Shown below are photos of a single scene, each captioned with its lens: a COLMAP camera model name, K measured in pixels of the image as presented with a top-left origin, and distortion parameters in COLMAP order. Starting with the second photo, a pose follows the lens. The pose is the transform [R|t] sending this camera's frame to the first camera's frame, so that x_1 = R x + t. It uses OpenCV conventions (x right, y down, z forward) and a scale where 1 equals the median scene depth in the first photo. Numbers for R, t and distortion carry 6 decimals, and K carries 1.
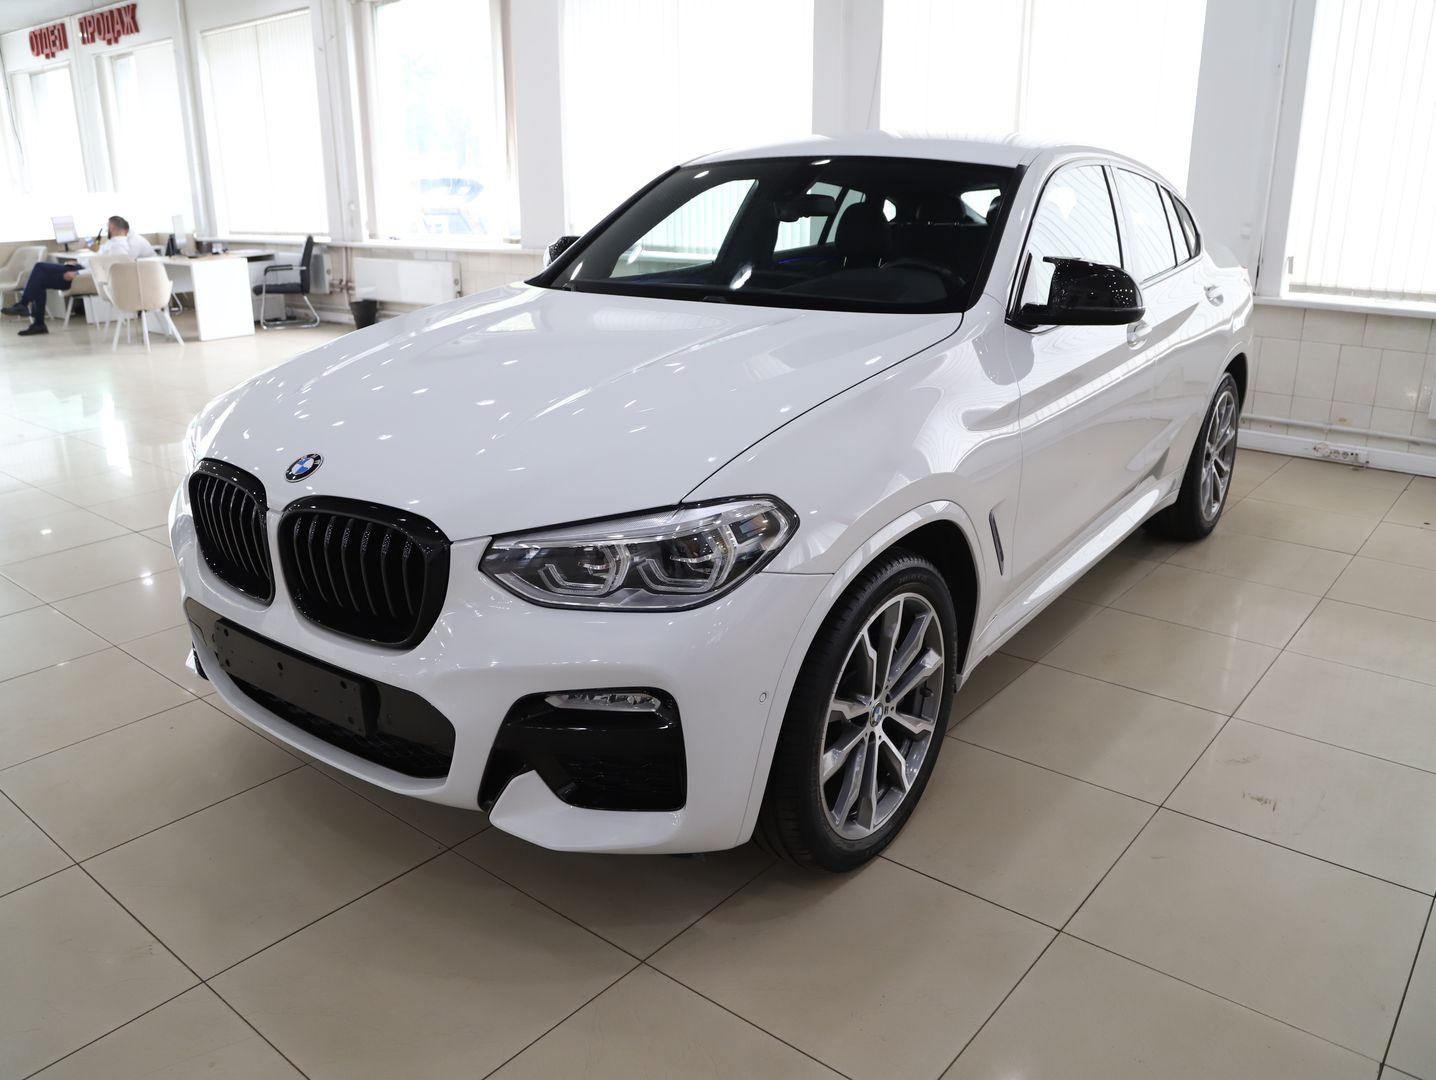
lens RADIAL K [[1103.6, 0, 712.8], [0, 1103.6, 538.7], [0, 0, 1]] dist [-0.098028, 0.043879]
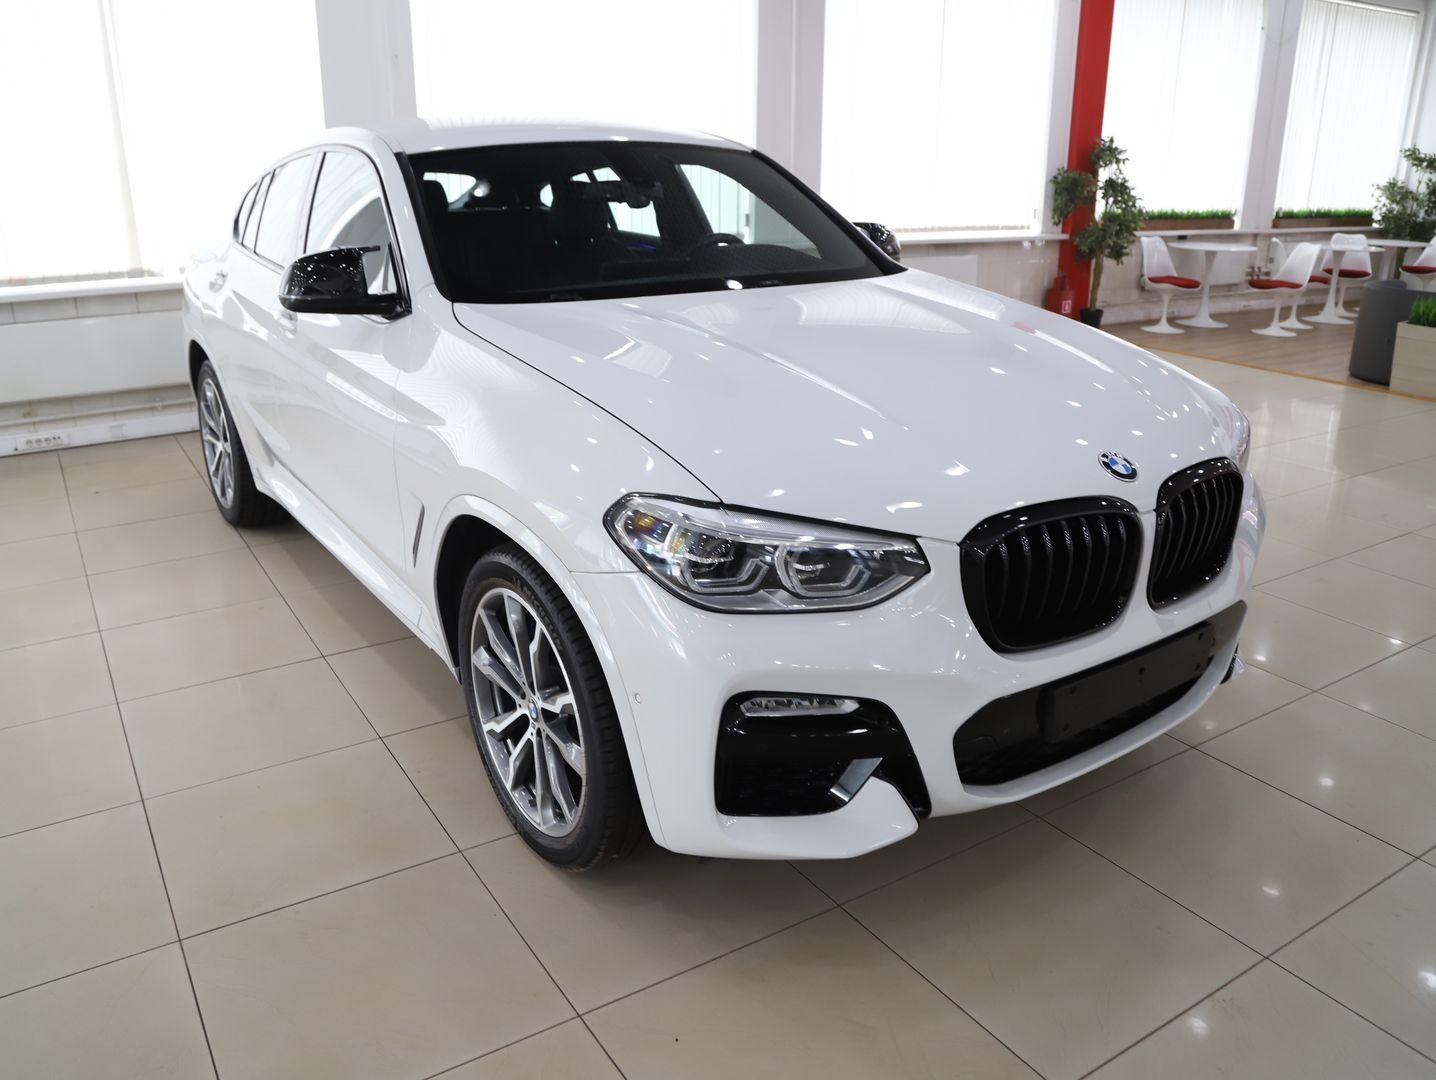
lens RADIAL K [[1103.6, 0, 712.4], [0, 1103.6, 537.0], [0, 0, 1]] dist [-0.098028, 0.043879]
pose [[0.302192, -0.301027, 0.904468, -0.860045], [0.290605, 0.932755, 0.213347, -0.197793], [-0.907870, 0.198371, 0.369351, 0.615391]]
